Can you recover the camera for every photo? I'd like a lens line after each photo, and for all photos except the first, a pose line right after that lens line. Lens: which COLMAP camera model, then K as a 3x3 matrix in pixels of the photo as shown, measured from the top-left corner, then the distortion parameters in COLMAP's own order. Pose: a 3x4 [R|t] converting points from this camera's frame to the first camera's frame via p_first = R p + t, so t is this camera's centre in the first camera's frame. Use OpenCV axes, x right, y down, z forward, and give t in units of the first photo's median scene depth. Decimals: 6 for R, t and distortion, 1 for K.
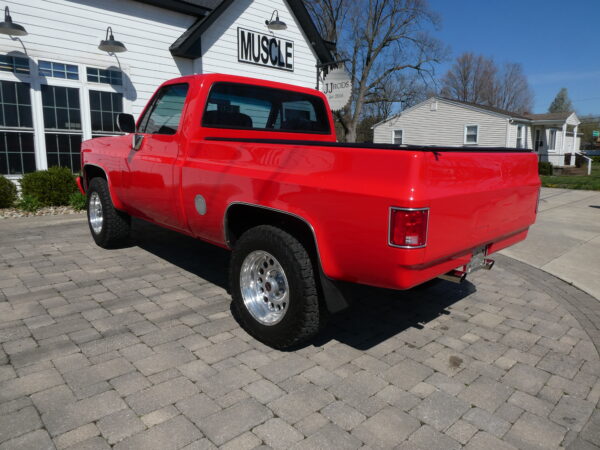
lens RADIAL K [[417.5, 0, 303.1], [0, 417.5, 225.8], [0, 0, 1]] dist [-0.019786, -0.003108]
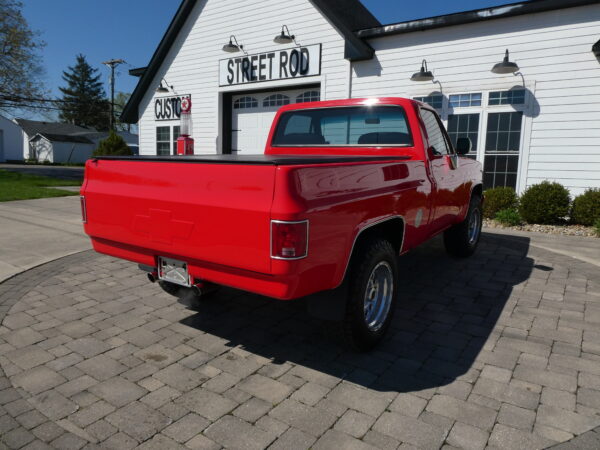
lens RADIAL K [[417.5, 0, 304.5], [0, 417.5, 226.7], [0, 0, 1]] dist [-0.019786, -0.003108]
pose [[0.178033, 0.129569, -0.975457, 0.381935], [-0.179496, 0.978938, 0.097271, -0.046829], [0.967515, 0.157773, 0.197541, 0.294252]]
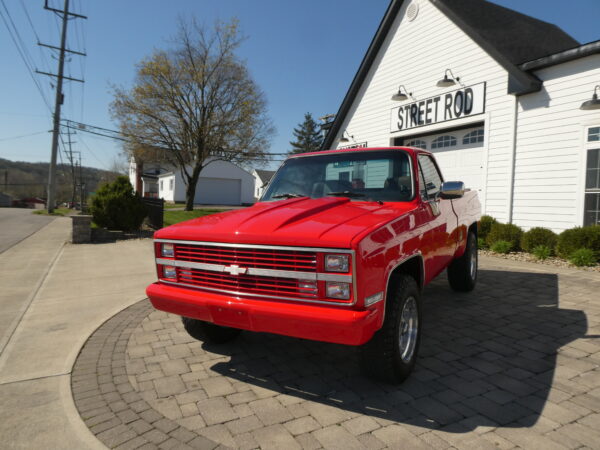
lens RADIAL K [[417.5, 0, 303.3], [0, 417.5, 228.3], [0, 0, 1]] dist [-0.019786, -0.003108]
pose [[-0.315896, 0.035498, -0.948130, 0.422906], [-0.174775, 0.980022, 0.094923, -0.071267], [0.932558, 0.195695, -0.303381, 0.431803]]
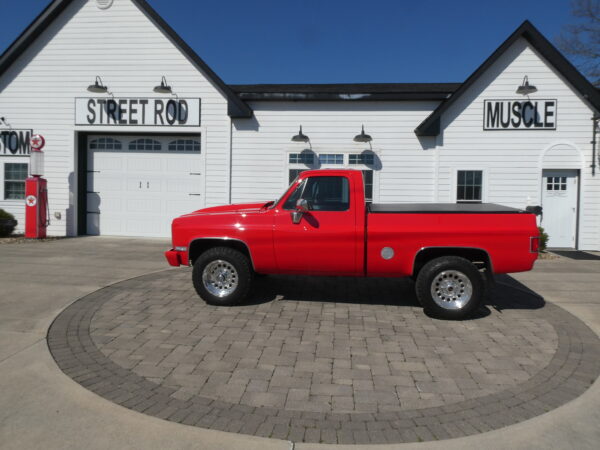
lens RADIAL K [[417.5, 0, 303.7], [0, 417.5, 226.0], [0, 0, 1]] dist [-0.019786, -0.003108]
pose [[0.646957, 0.030490, -0.761917, 0.372625], [-0.132990, 0.988398, -0.073371, -0.010812], [0.750840, 0.148796, 0.643506, -0.002261]]
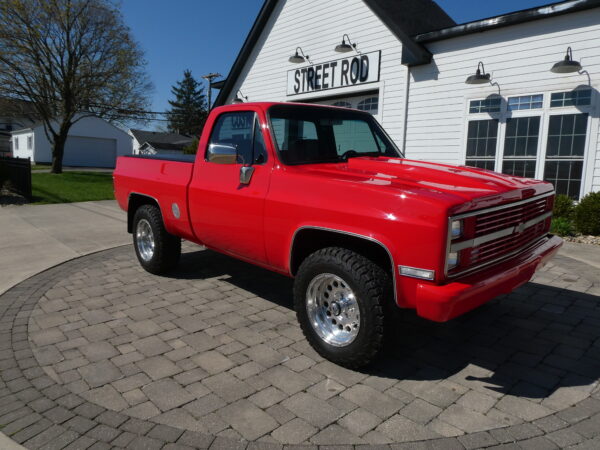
lens RADIAL K [[417.5, 0, 304.5], [0, 417.5, 226.4], [0, 0, 1]] dist [-0.019786, -0.003108]
pose [[-0.038845, 0.115514, -0.992546, 0.415013], [-0.191298, 0.974064, 0.120850, -0.059431], [0.980763, 0.194567, -0.015740, 0.383582]]
